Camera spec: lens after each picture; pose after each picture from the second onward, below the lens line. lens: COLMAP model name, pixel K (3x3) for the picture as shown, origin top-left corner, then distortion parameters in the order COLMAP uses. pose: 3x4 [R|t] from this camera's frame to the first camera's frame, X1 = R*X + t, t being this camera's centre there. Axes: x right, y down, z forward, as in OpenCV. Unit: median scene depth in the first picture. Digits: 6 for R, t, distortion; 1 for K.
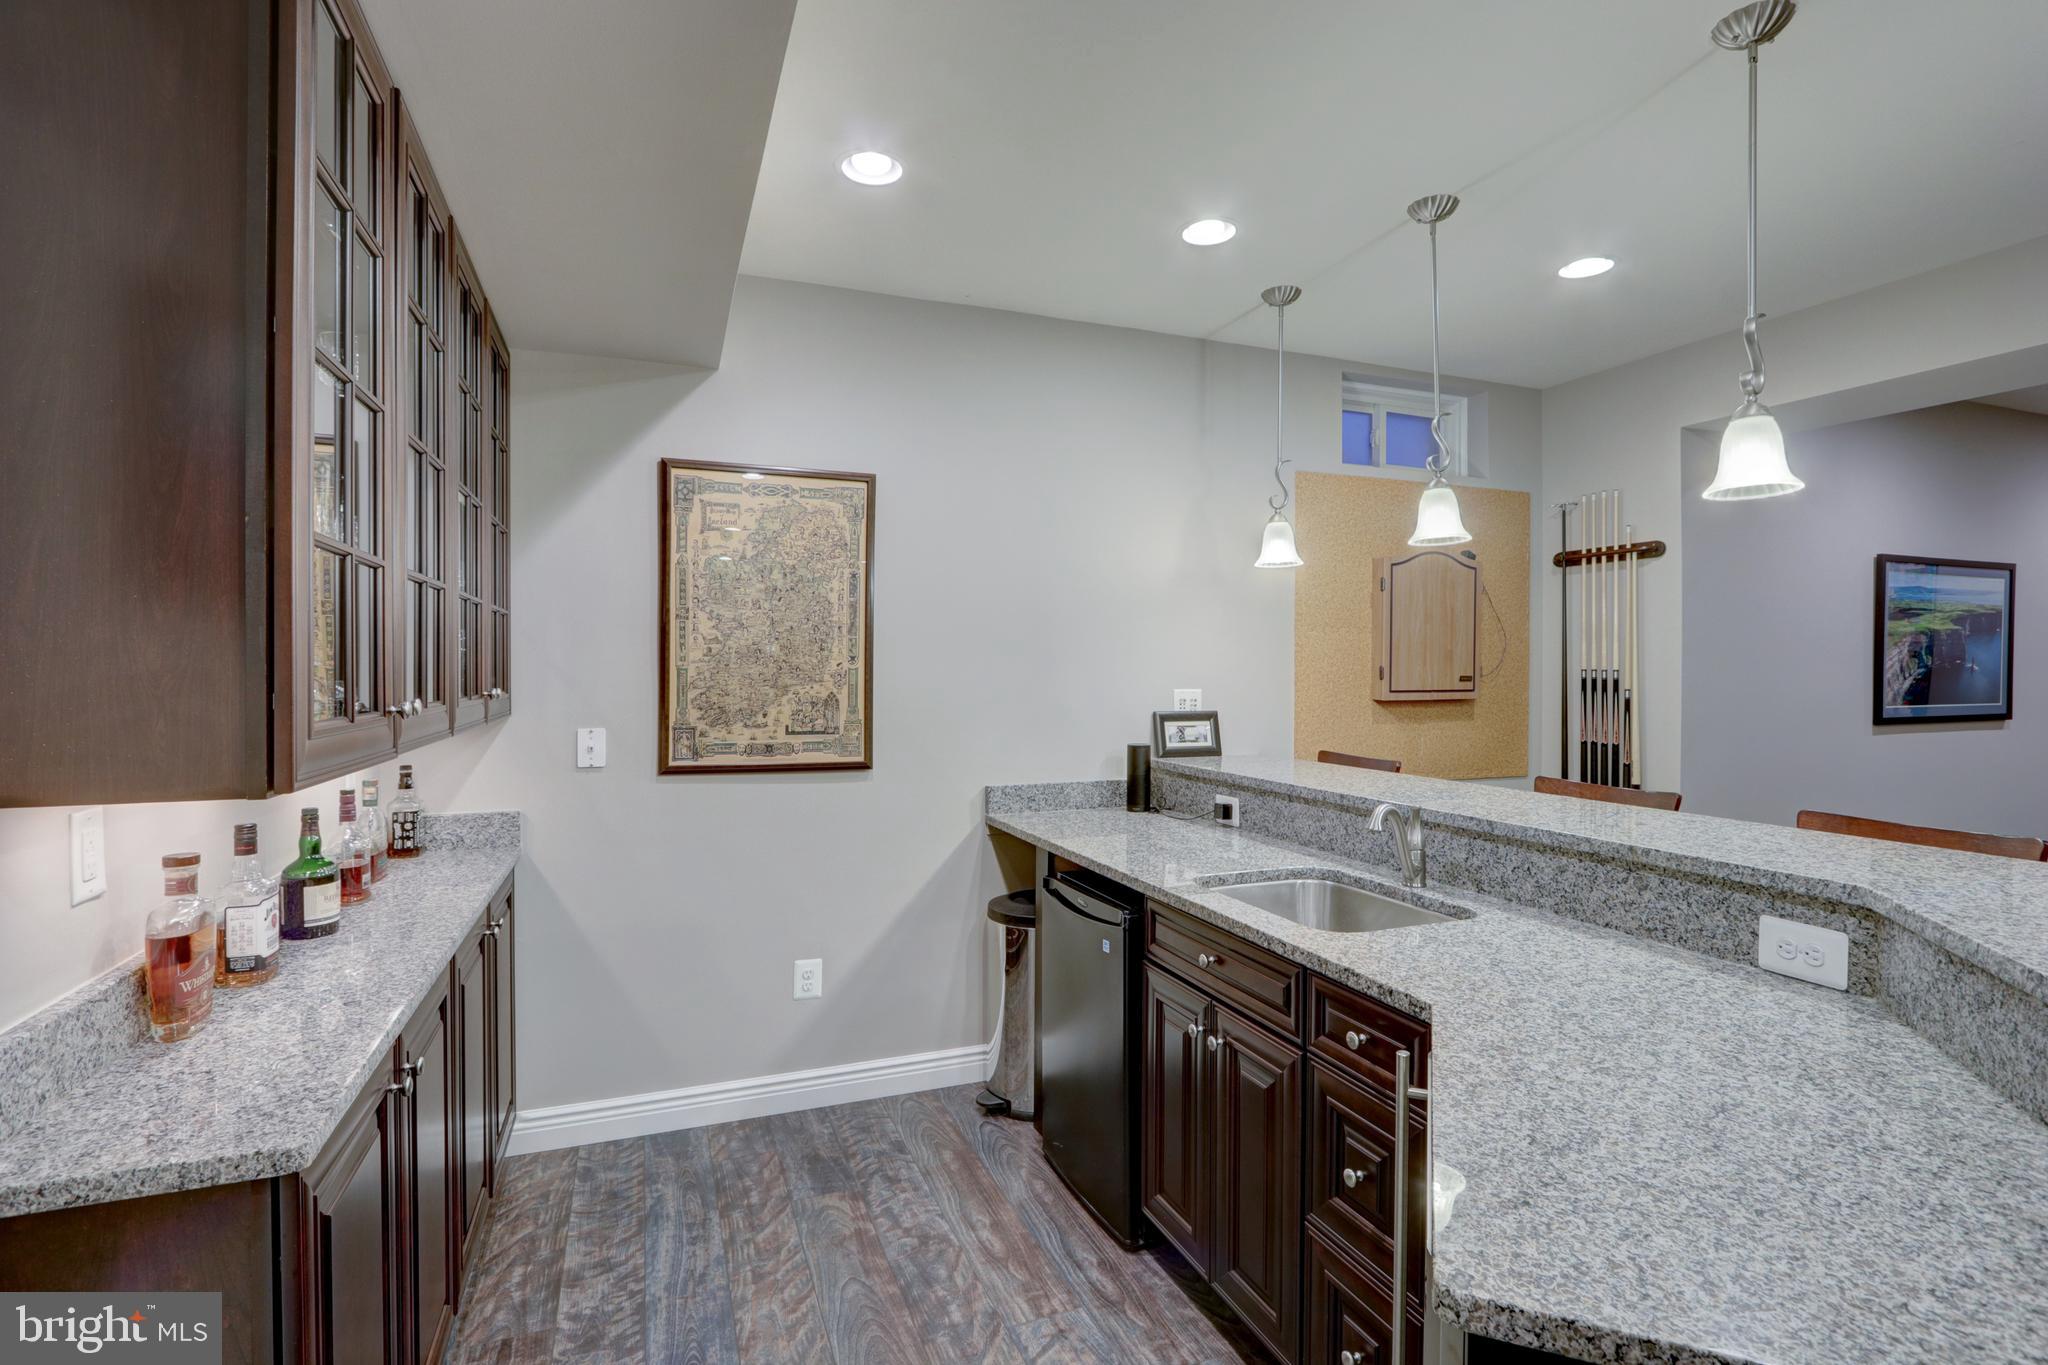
lens RADIAL K [[954.7, 0, 1016.5], [0, 954.7, 667.6], [0, 0, 1]] dist [-0.005860, 0.002557]
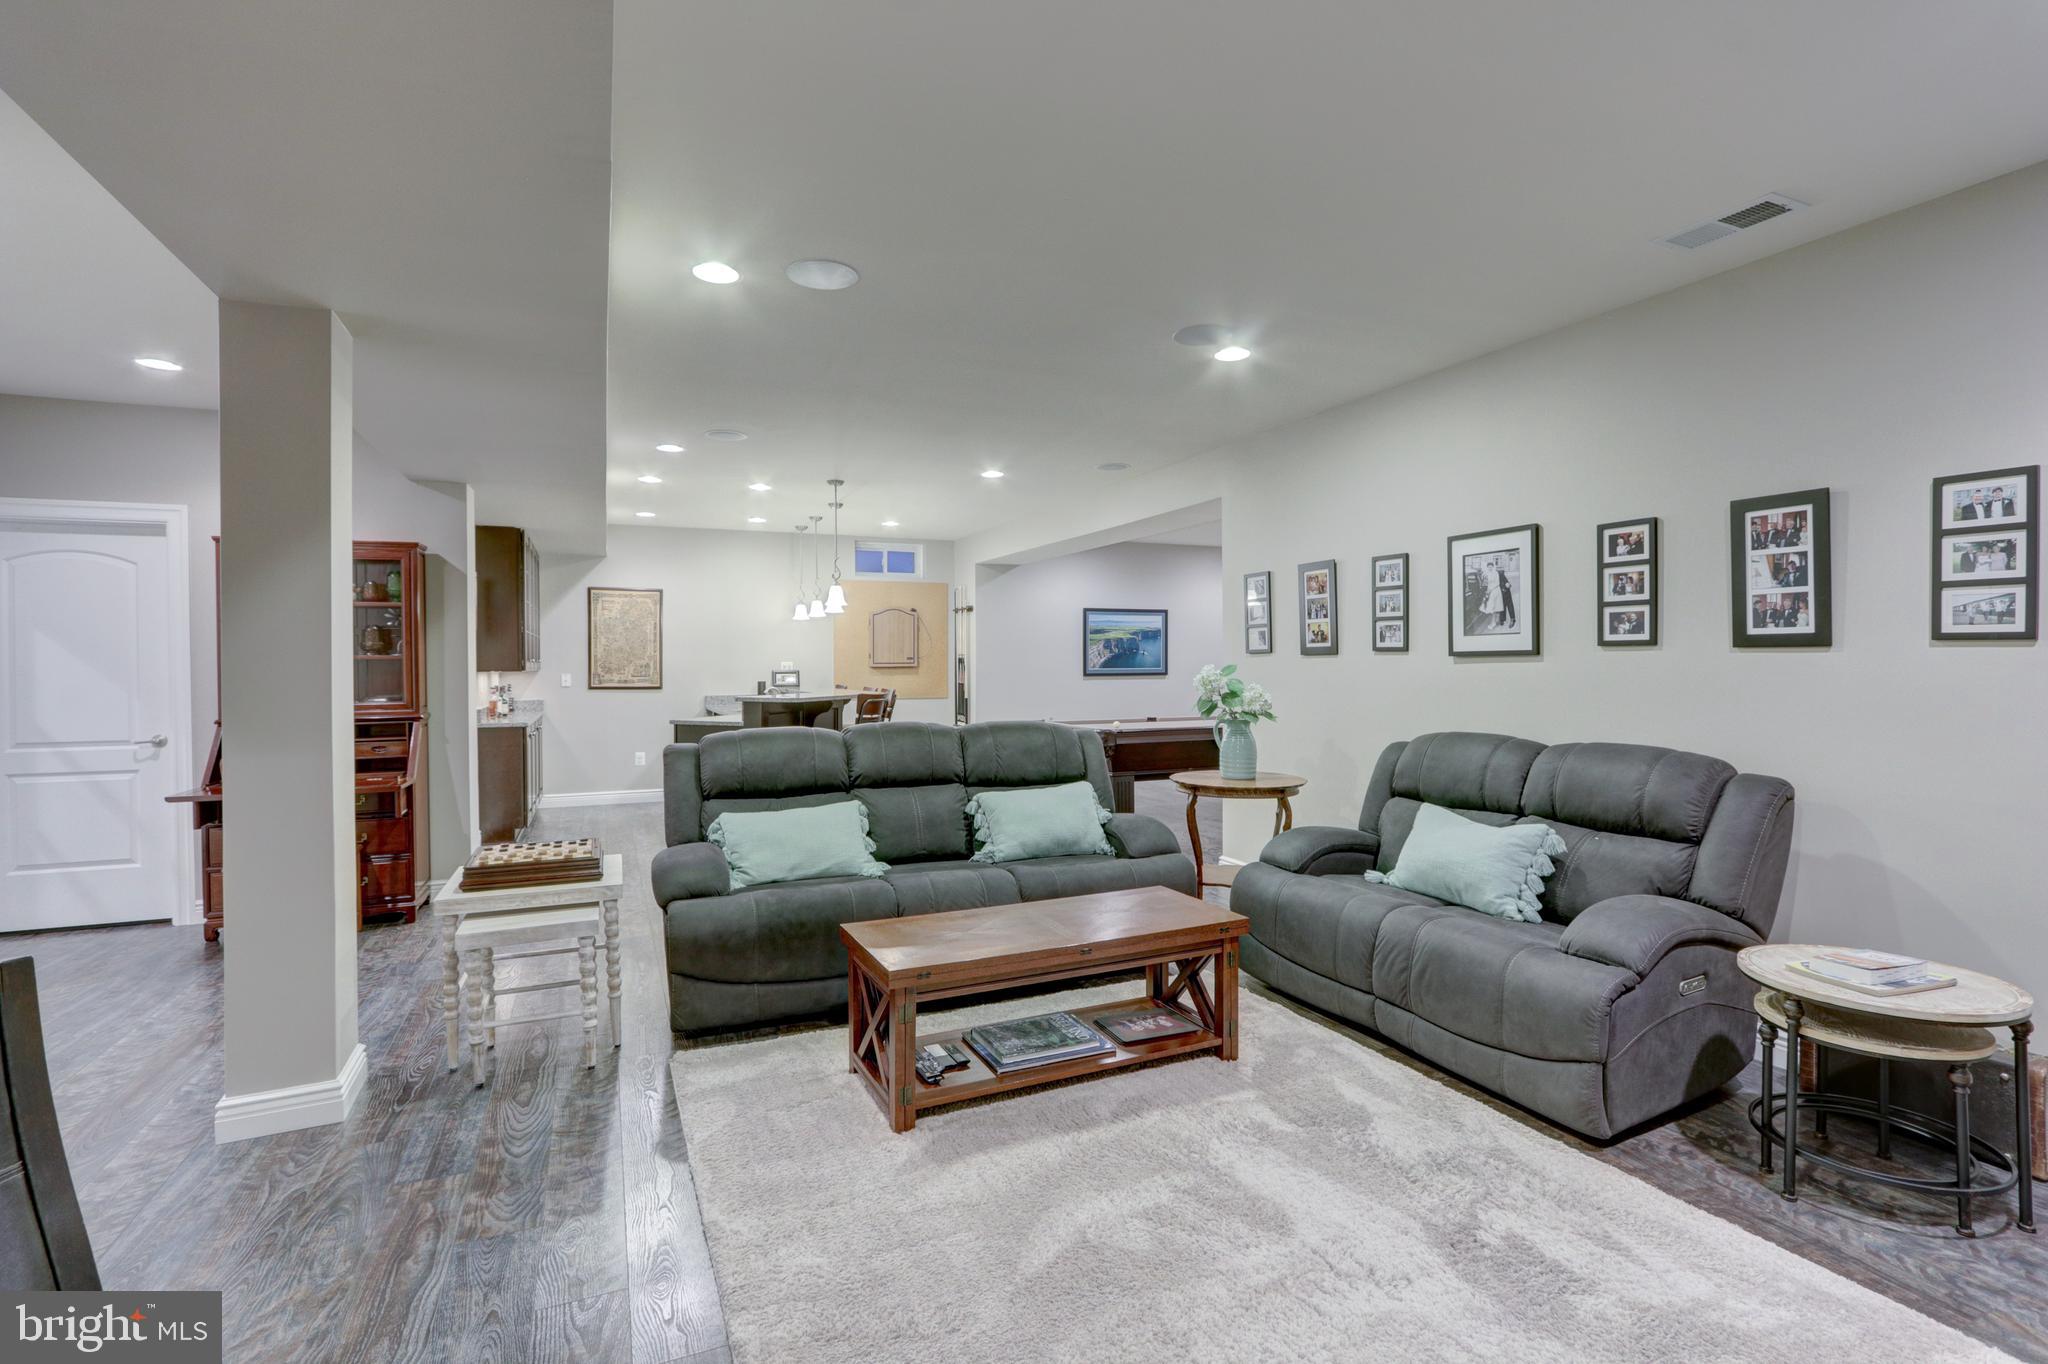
lens RADIAL K [[954.7, 0, 1029.4], [0, 954.7, 673.2], [0, 0, 1]] dist [-0.005860, 0.002557]
pose [[0.999462, -0.008587, 0.031666, 0.788709], [0.008543, 0.999962, 0.001553, 0.055689], [-0.031678, -0.001282, 0.999497, -1.760276]]
